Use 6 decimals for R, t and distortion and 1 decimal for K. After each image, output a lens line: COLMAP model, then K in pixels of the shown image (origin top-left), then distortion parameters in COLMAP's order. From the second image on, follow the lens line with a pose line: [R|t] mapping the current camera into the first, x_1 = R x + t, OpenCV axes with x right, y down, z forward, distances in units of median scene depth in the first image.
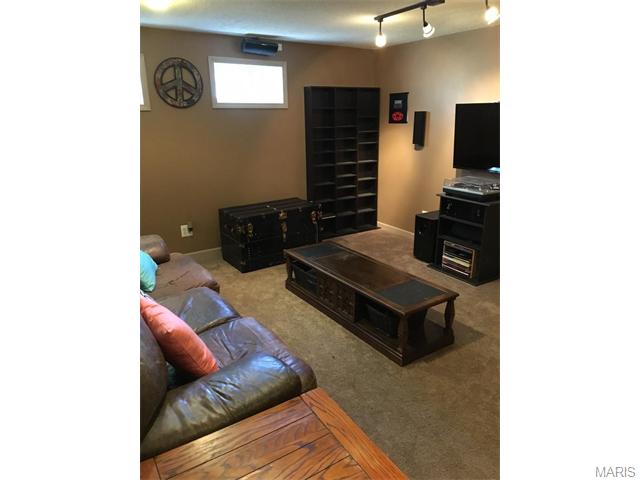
lens RADIAL K [[405.8, 0, 322.2], [0, 405.8, 237.0], [0, 0, 1]] dist [0.077914, -0.099542]
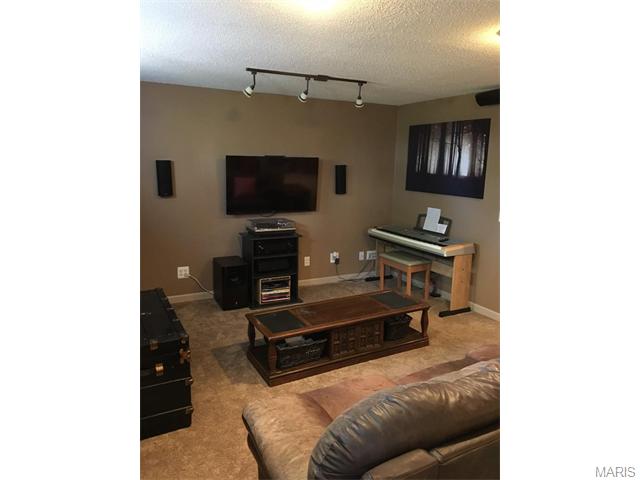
lens RADIAL K [[405.8, 0, 322.2], [0, 405.8, 237.0], [0, 0, 1]] dist [0.077914, -0.099542]
pose [[0.102685, -0.178210, 0.978620, -0.730623], [0.272047, 0.951343, 0.144697, -0.212987], [-0.956790, 0.251372, 0.146170, 0.674599]]
